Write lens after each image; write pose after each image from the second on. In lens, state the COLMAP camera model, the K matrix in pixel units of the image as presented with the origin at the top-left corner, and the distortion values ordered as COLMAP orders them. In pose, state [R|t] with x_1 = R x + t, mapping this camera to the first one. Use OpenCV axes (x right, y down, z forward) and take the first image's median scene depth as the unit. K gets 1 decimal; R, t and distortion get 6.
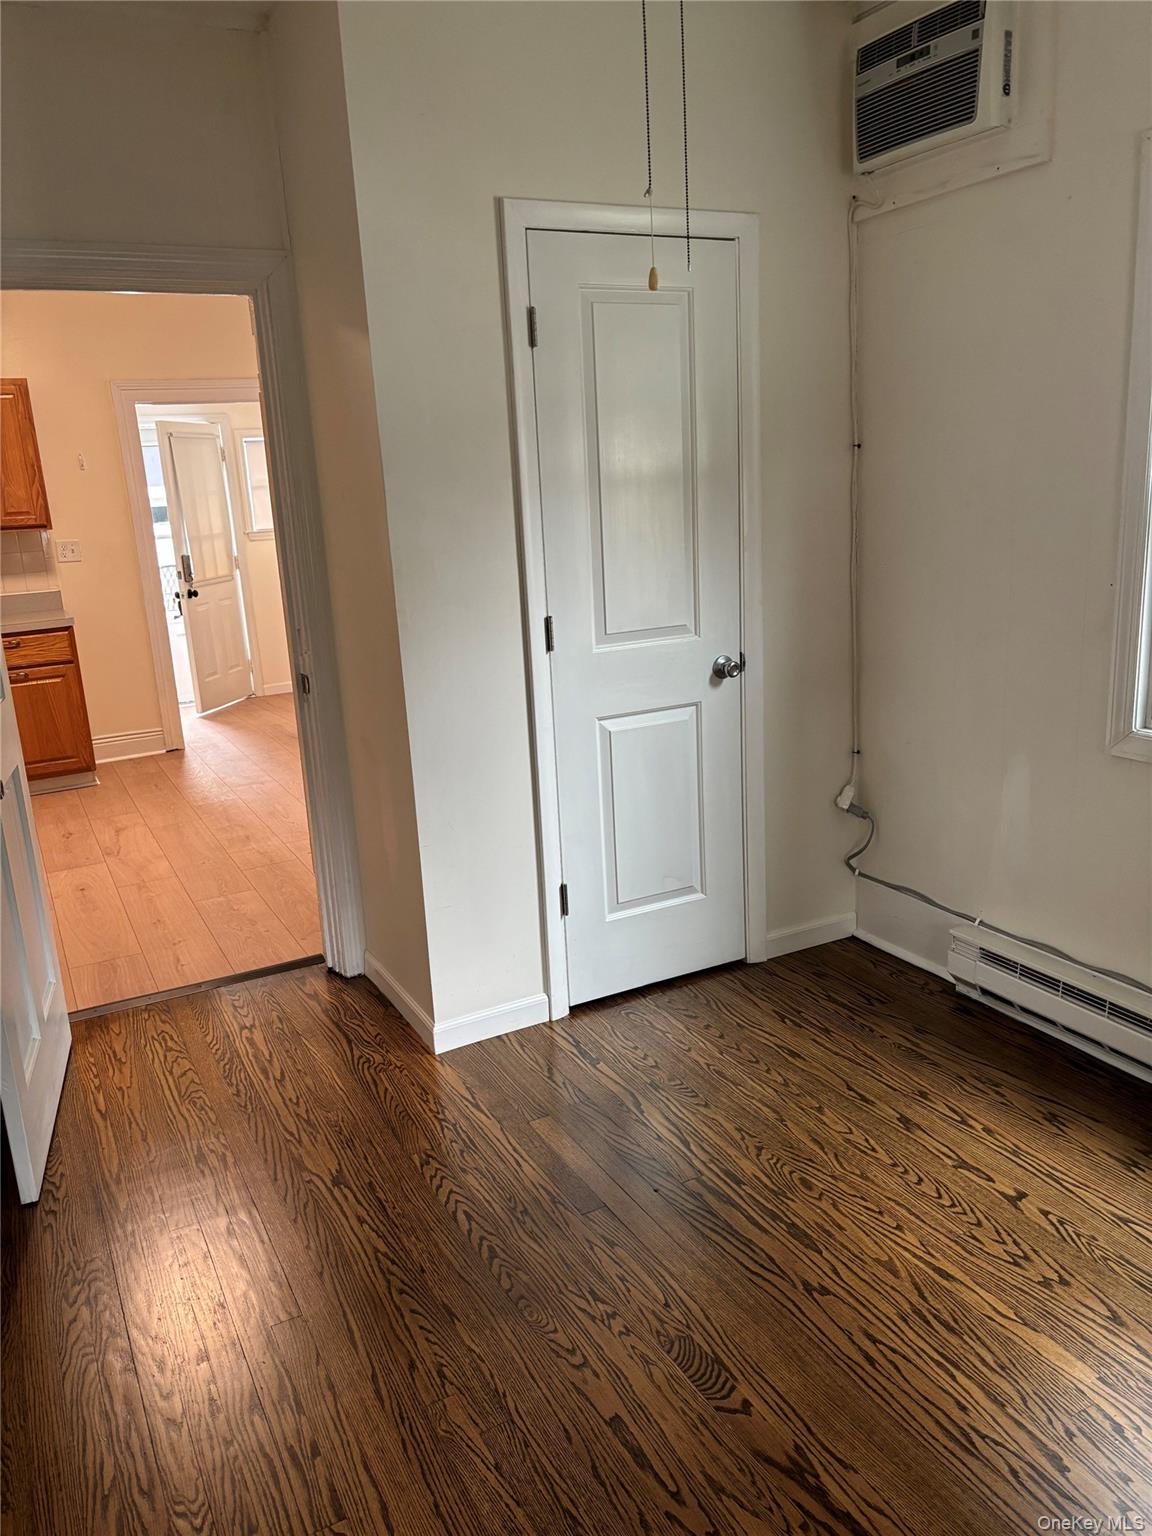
lens RADIAL K [[1159.0, 0, 571.4], [0, 1159.0, 774.0], [0, 0, 1]] dist [0.043183, -0.054955]
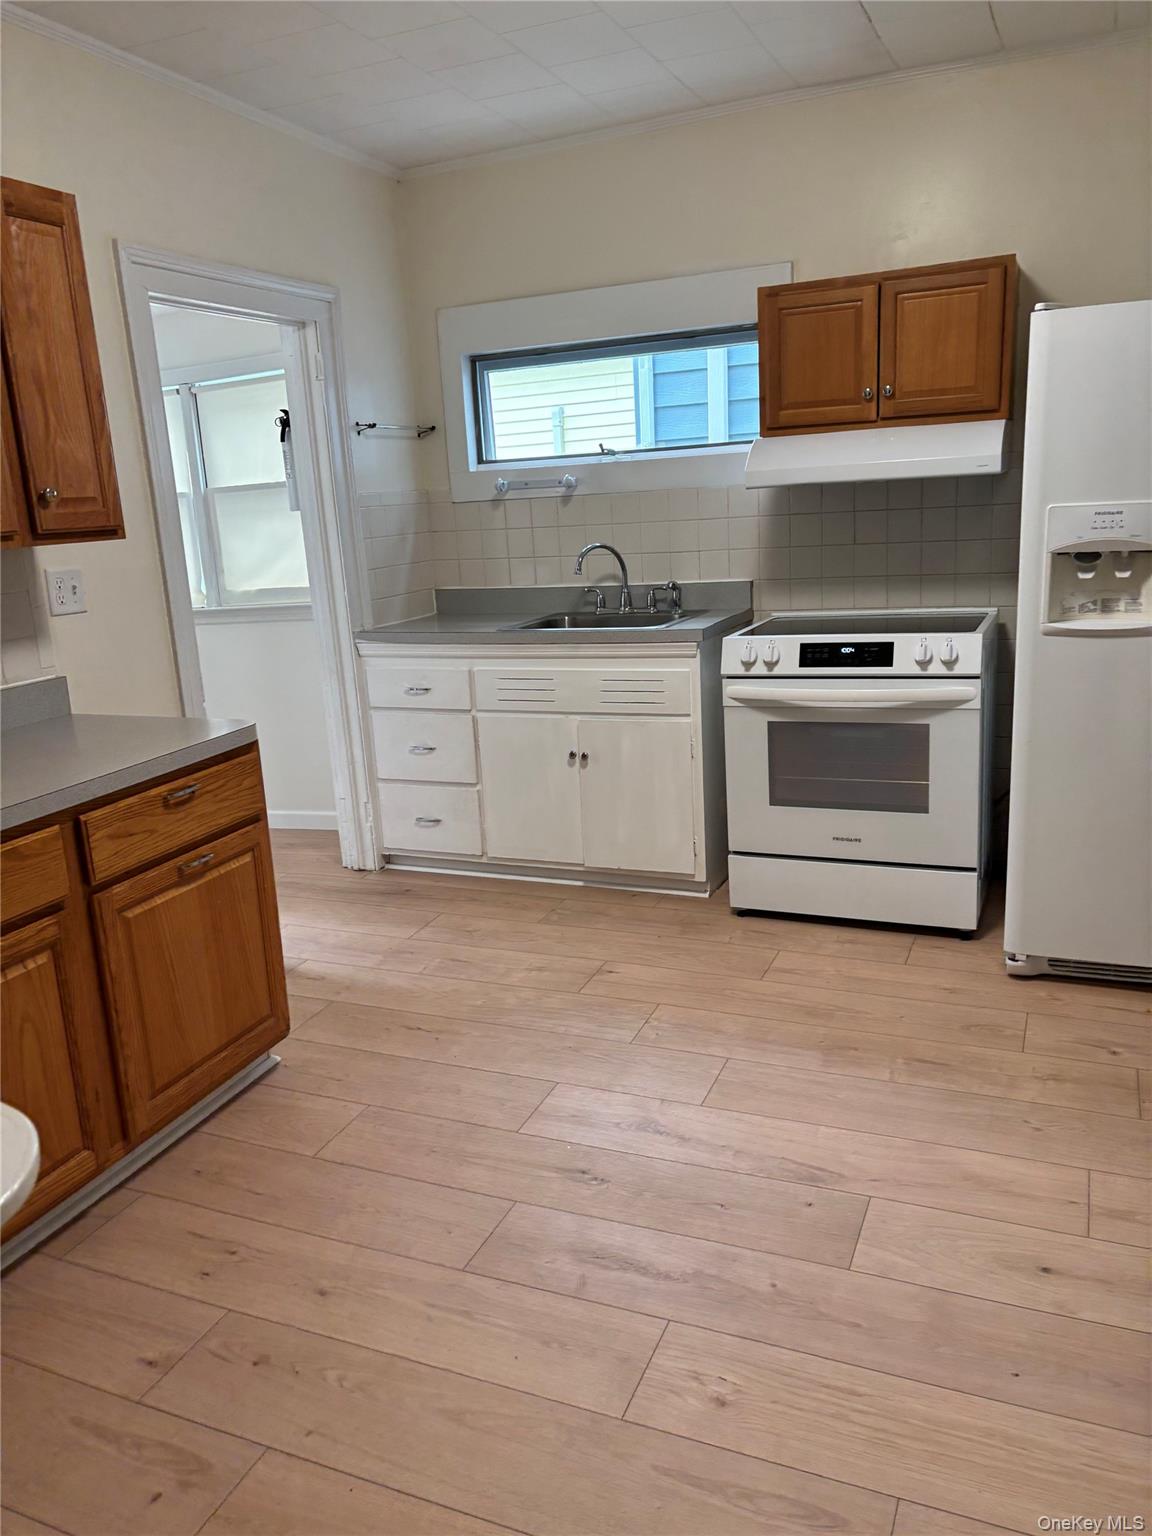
lens RADIAL K [[1159.0, 0, 571.4], [0, 1159.0, 774.0], [0, 0, 1]] dist [0.043183, -0.054955]
pose [[0.773031, -0.140529, 0.618607, -0.560170], [0.170648, 0.985275, 0.010578, -0.087171], [-0.610984, 0.097387, 0.785630, 0.505076]]
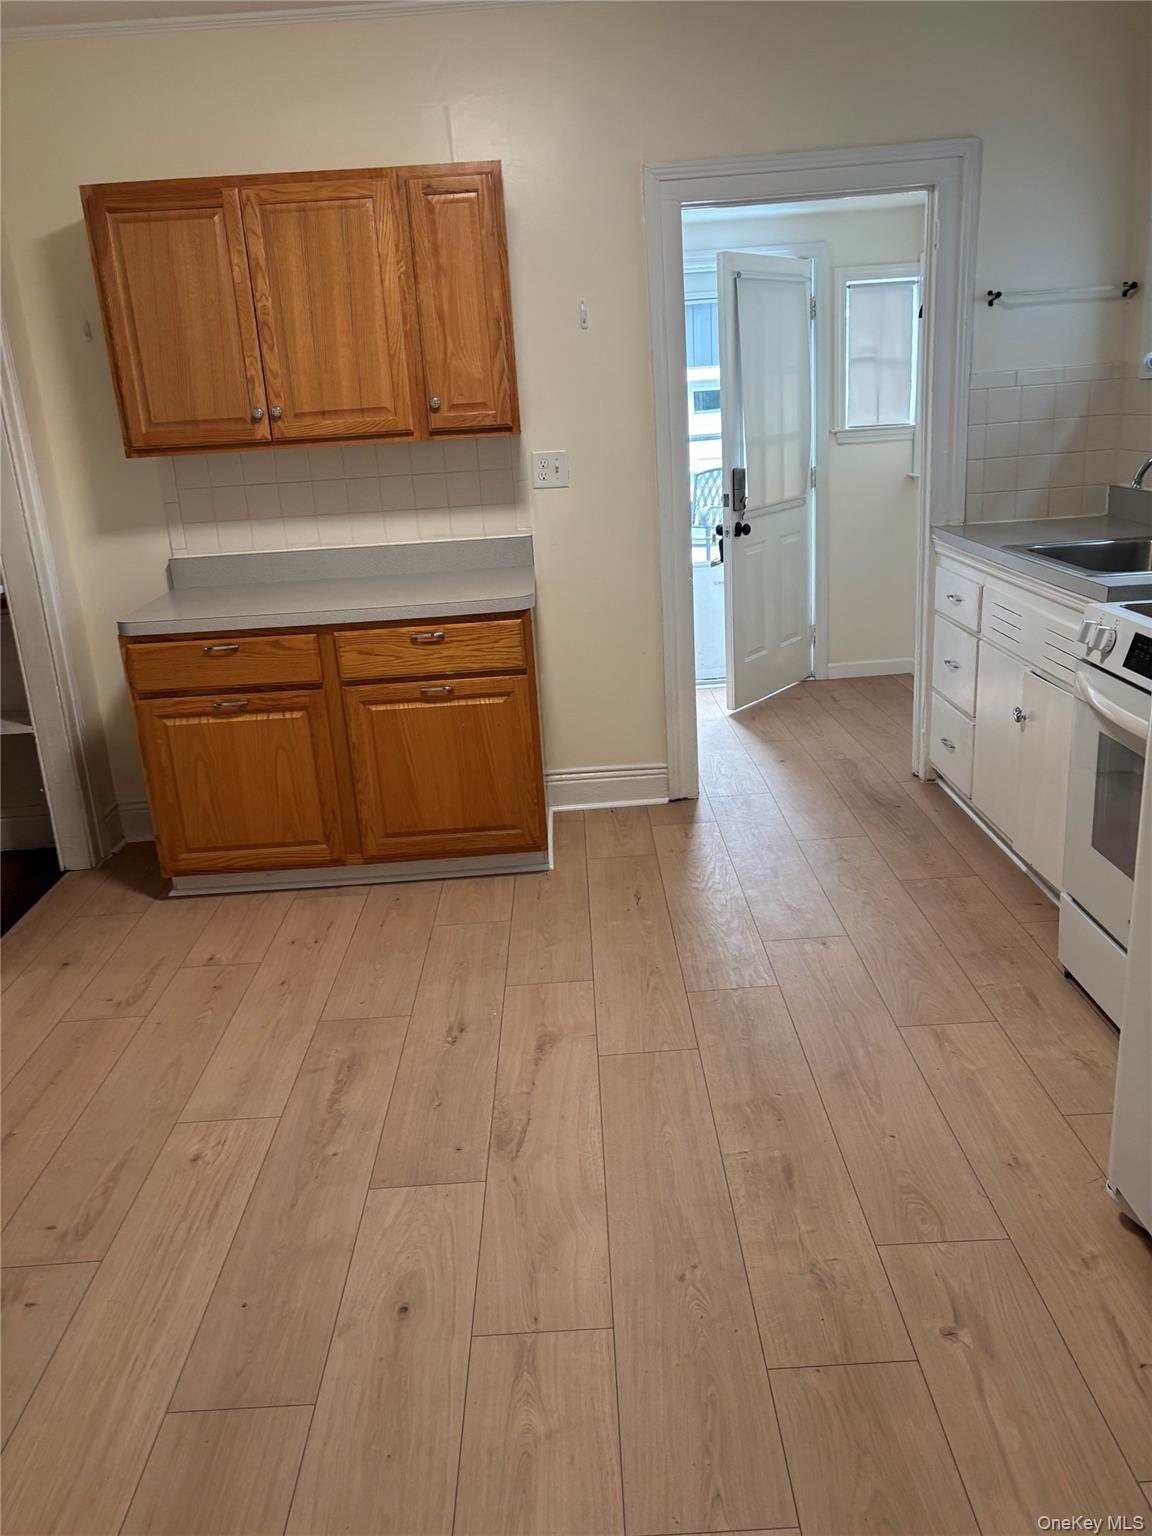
lens RADIAL K [[1158.8, 0, 564.9], [0, 1158.8, 758.4], [0, 0, 1]] dist [0.018576, -0.001410]
pose [[0.893276, 0.132449, -0.429553, -0.144033], [-0.096554, 0.989835, 0.104418, -0.104050], [0.439017, -0.051799, 0.896984, 0.447750]]
